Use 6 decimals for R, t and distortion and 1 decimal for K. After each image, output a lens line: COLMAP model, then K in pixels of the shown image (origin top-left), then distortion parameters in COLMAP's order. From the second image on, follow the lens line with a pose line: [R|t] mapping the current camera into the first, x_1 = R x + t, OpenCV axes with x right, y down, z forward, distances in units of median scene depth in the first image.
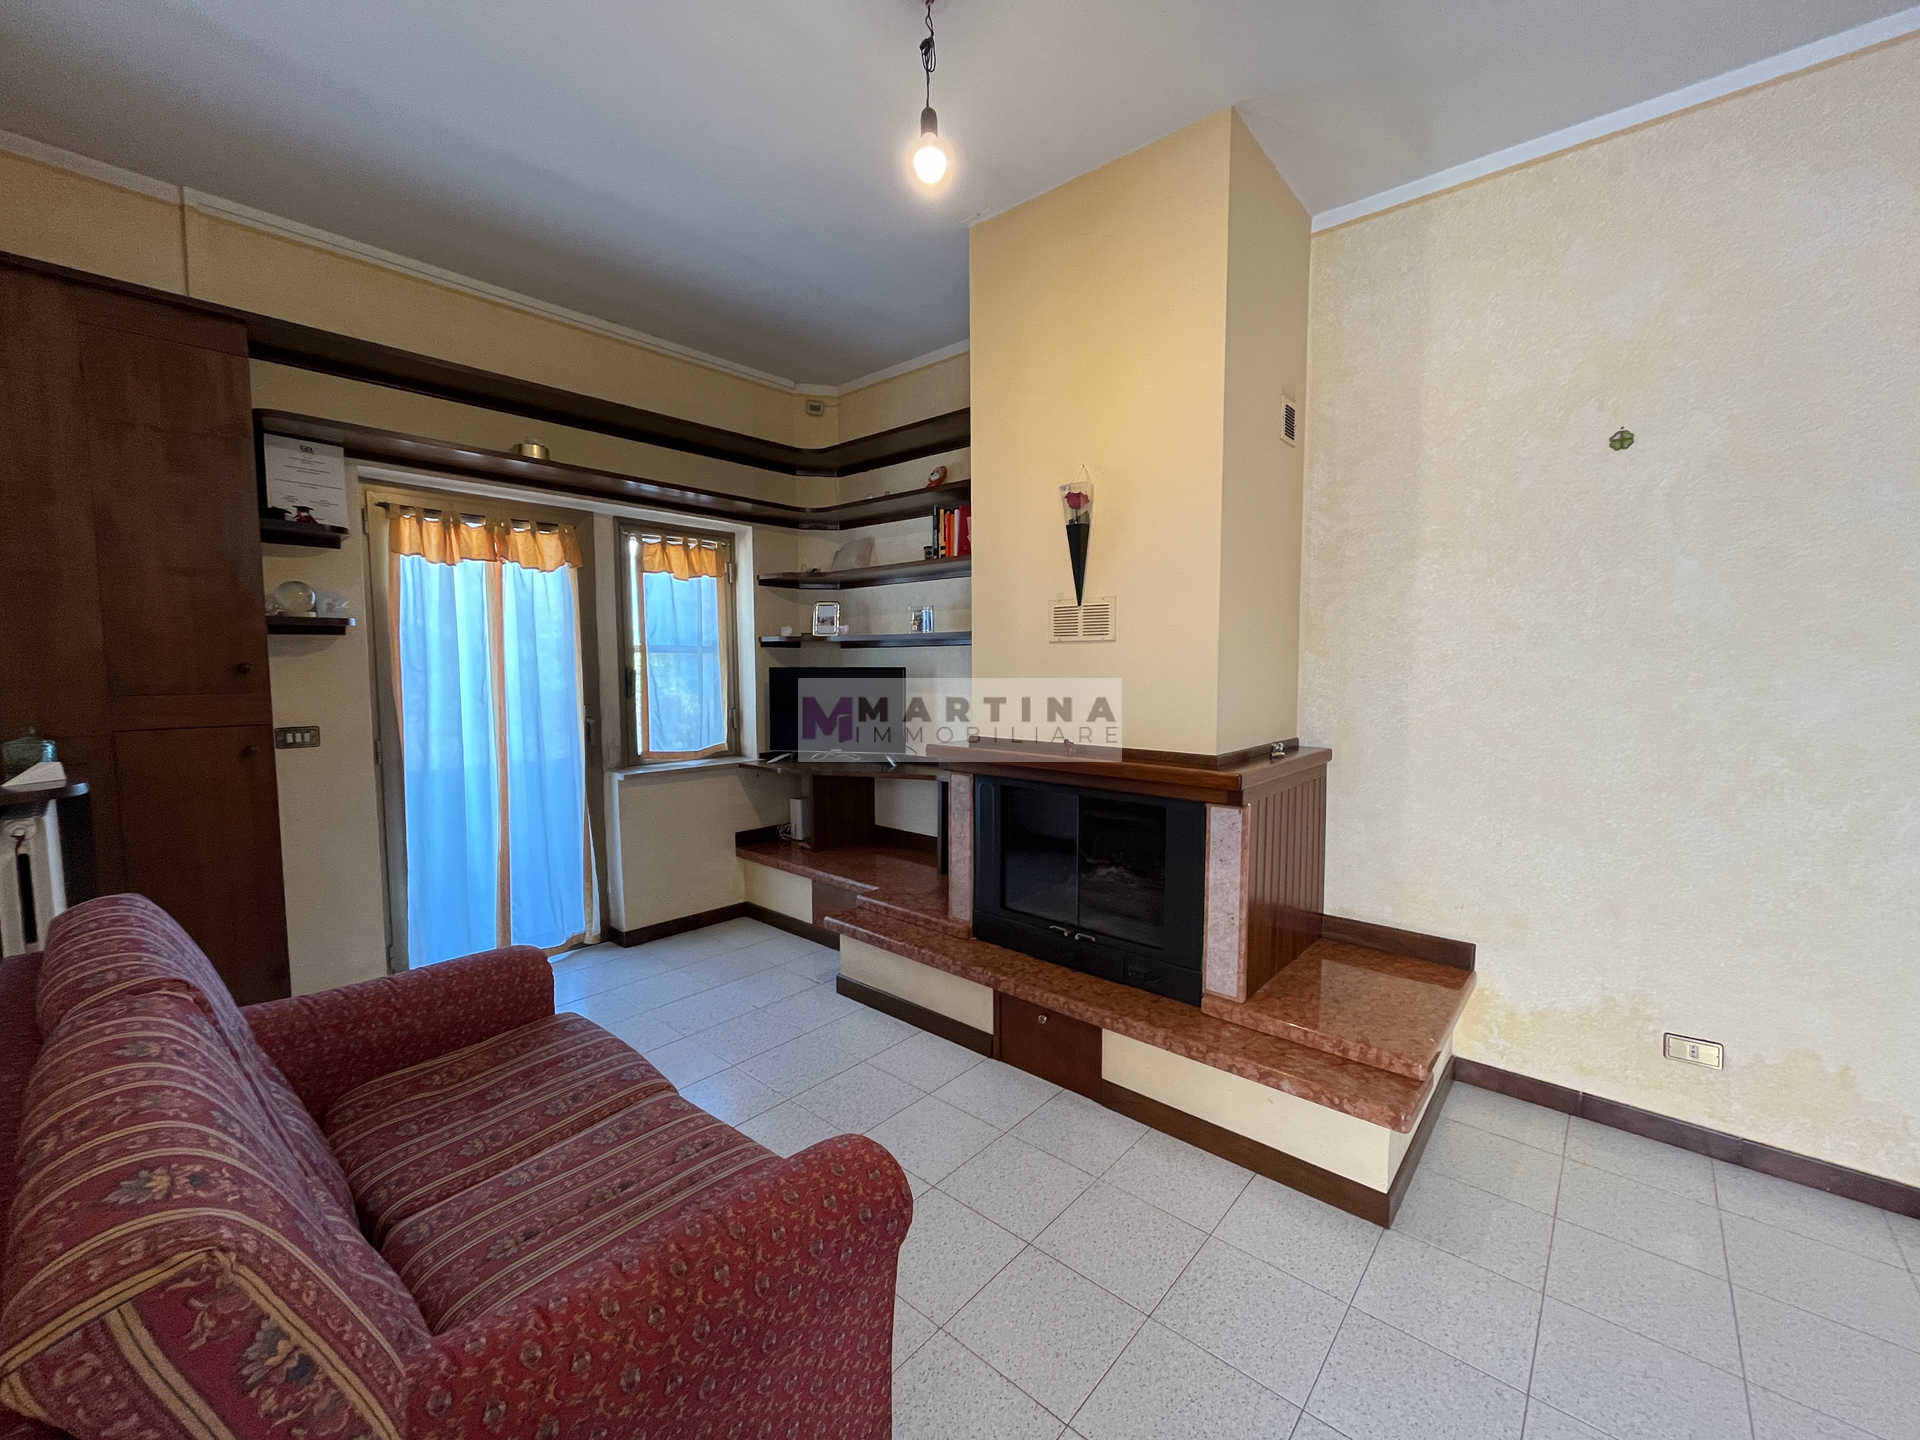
lens RADIAL K [[776.1, 0, 967.2], [0, 776.1, 719.4], [0, 0, 1]] dist [0.000740, -0.000038]
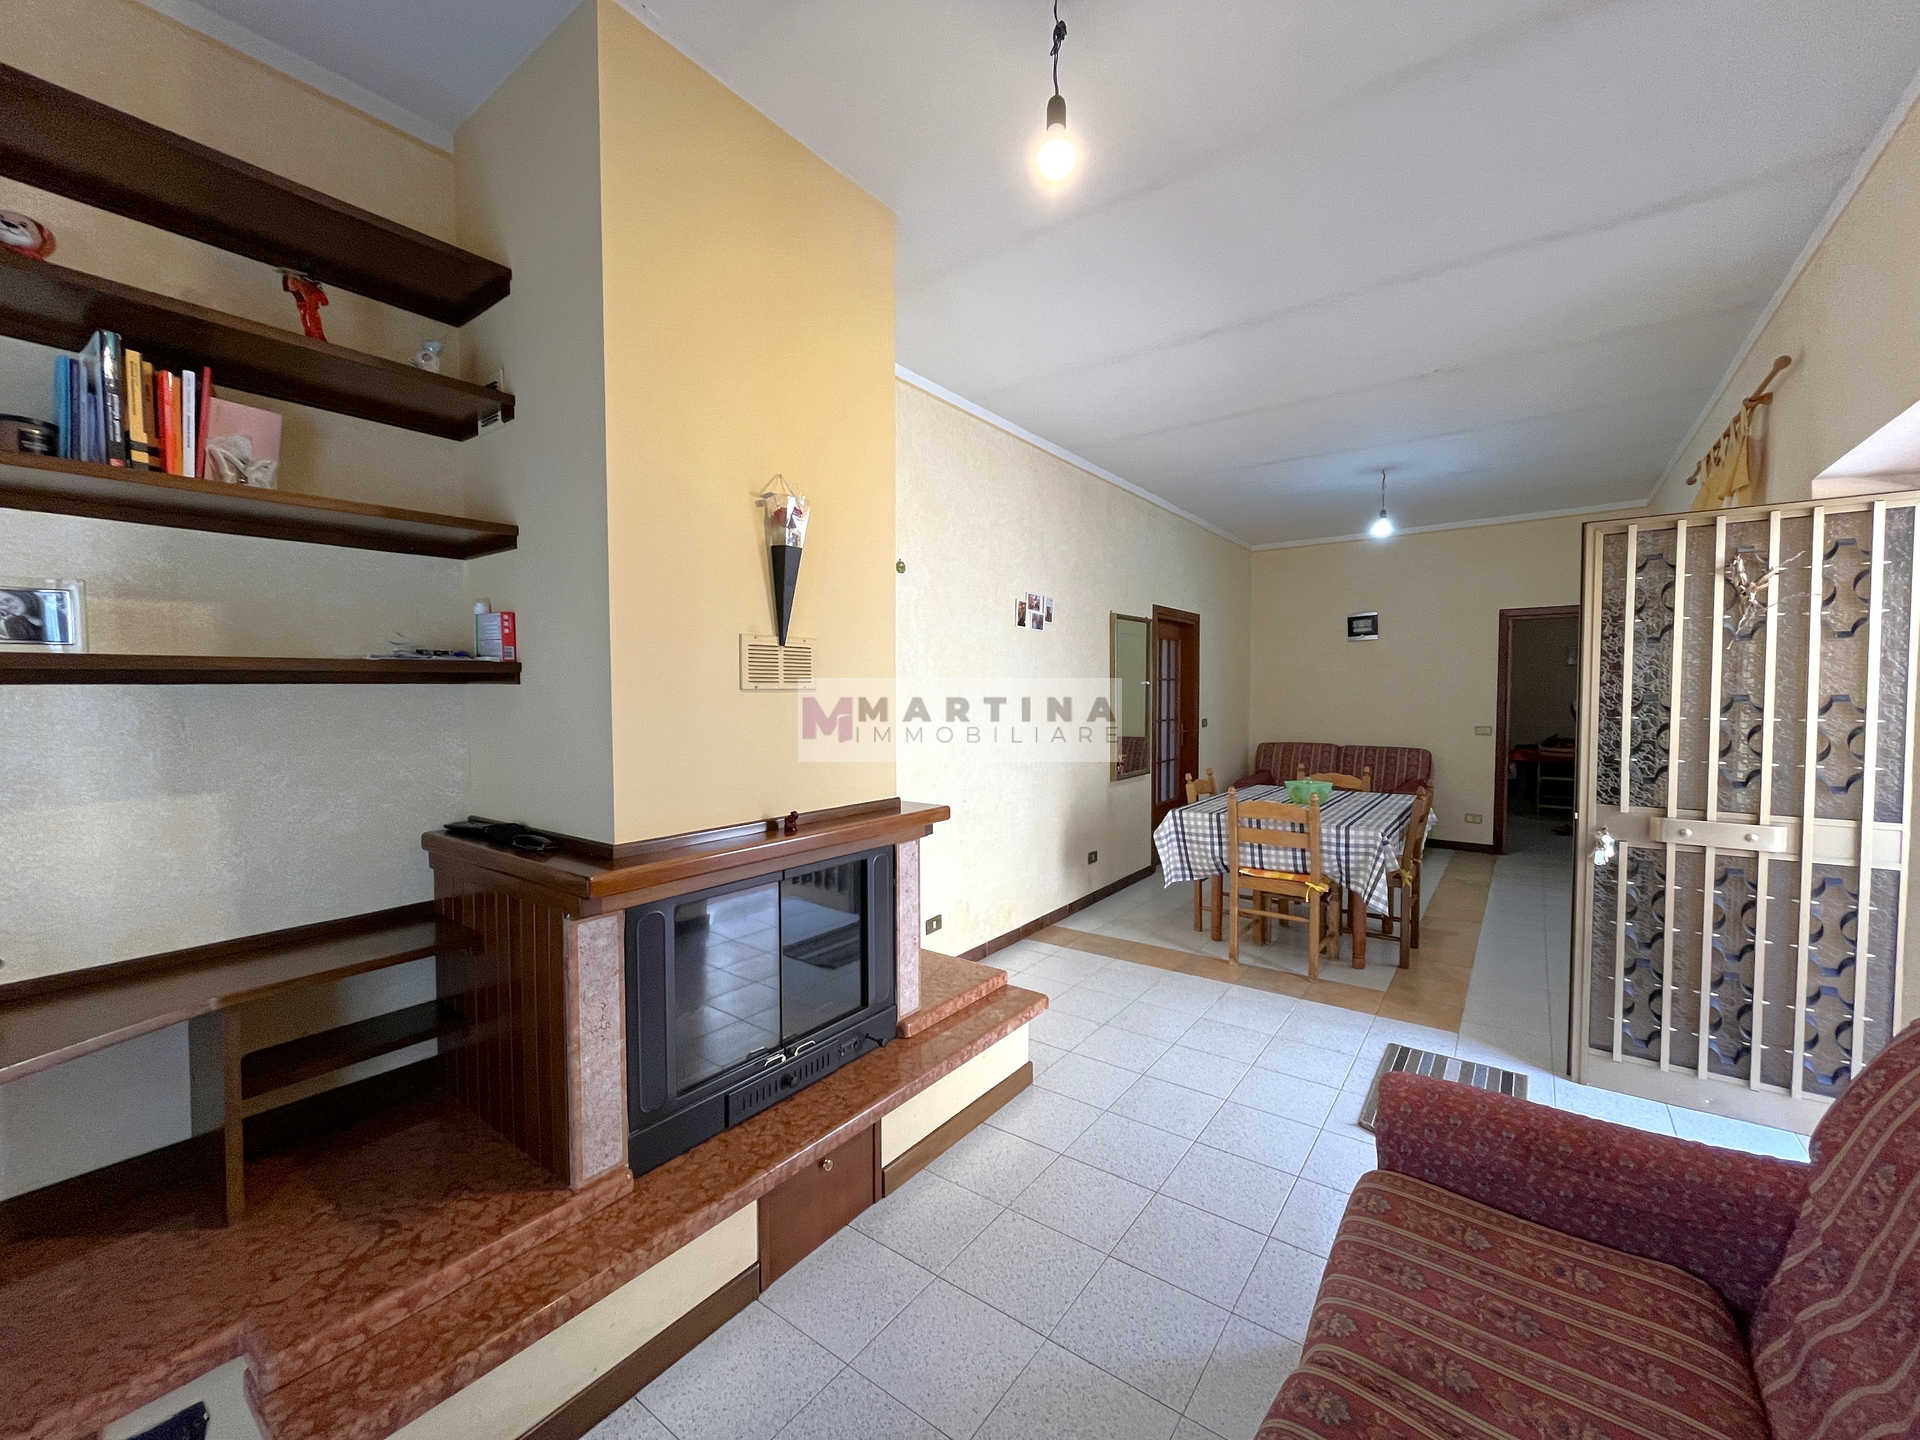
lens RADIAL K [[776.1, 0, 963.9], [0, 776.1, 718.3], [0, 0, 1]] dist [0.000740, -0.000038]
pose [[-0.078275, -0.033903, 0.996355, -0.690585], [0.081893, 0.995825, 0.040318, -0.088664], [-0.993563, 0.084751, -0.075171, 0.891656]]
